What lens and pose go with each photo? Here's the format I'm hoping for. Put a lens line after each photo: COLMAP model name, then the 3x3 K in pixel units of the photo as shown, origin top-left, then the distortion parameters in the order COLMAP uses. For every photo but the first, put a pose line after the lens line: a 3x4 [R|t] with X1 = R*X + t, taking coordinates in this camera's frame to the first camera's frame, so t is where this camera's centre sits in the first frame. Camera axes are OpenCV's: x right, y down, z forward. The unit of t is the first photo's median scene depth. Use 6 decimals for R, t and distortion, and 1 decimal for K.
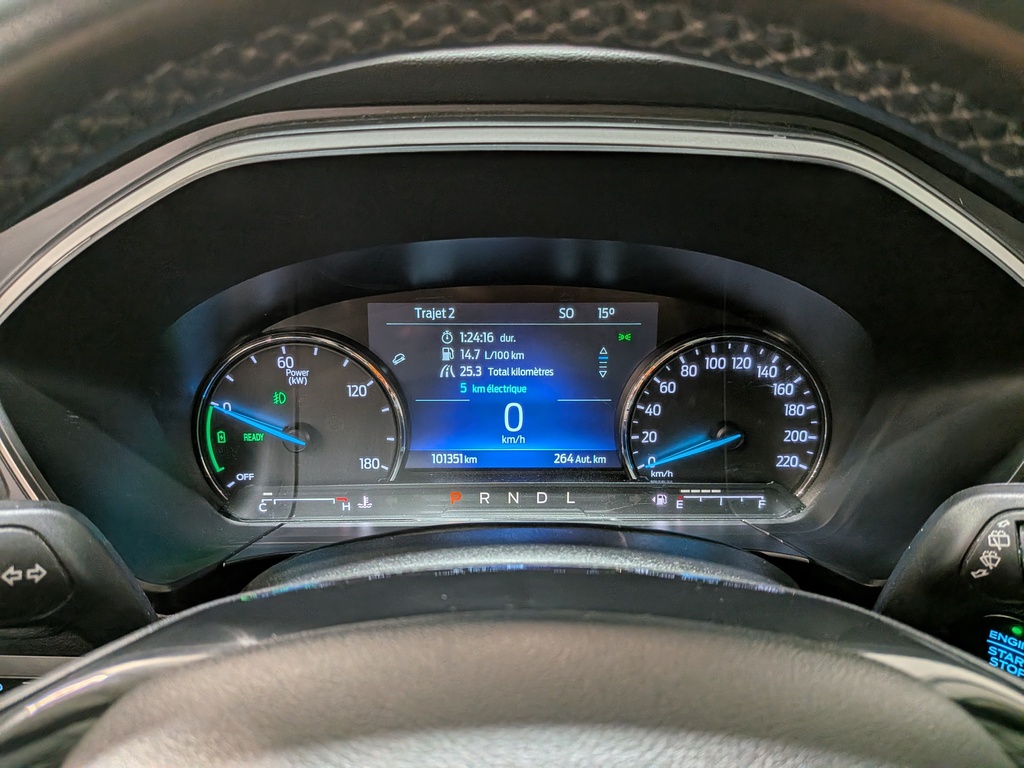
lens RADIAL K [[750.5, 0, 506.4], [0, 750.5, 374.0], [0, 0, 1]] dist [0.055634, -0.100054]
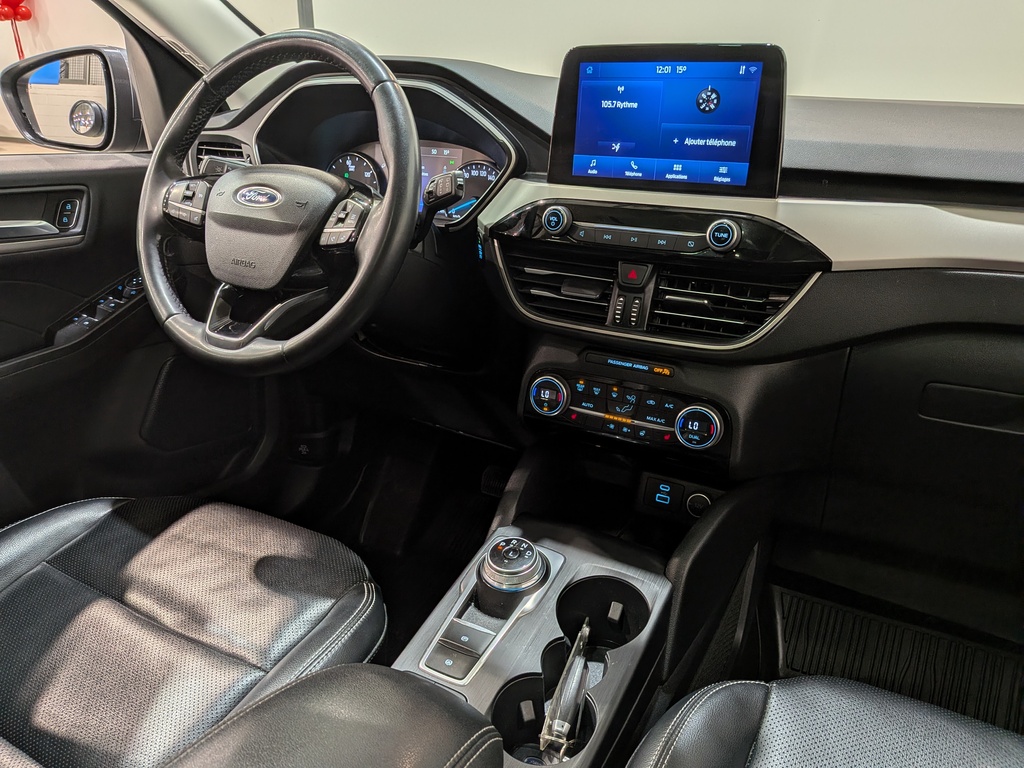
lens RADIAL K [[750.5, 0, 499.7], [0, 750.5, 409.3], [0, 0, 1]] dist [0.055634, -0.100054]
pose [[0.866398, 0.204810, -0.455420, 1.744058], [-0.174326, 0.978693, 0.108495, 0.501262], [0.467937, -0.014608, 0.883641, -1.336497]]
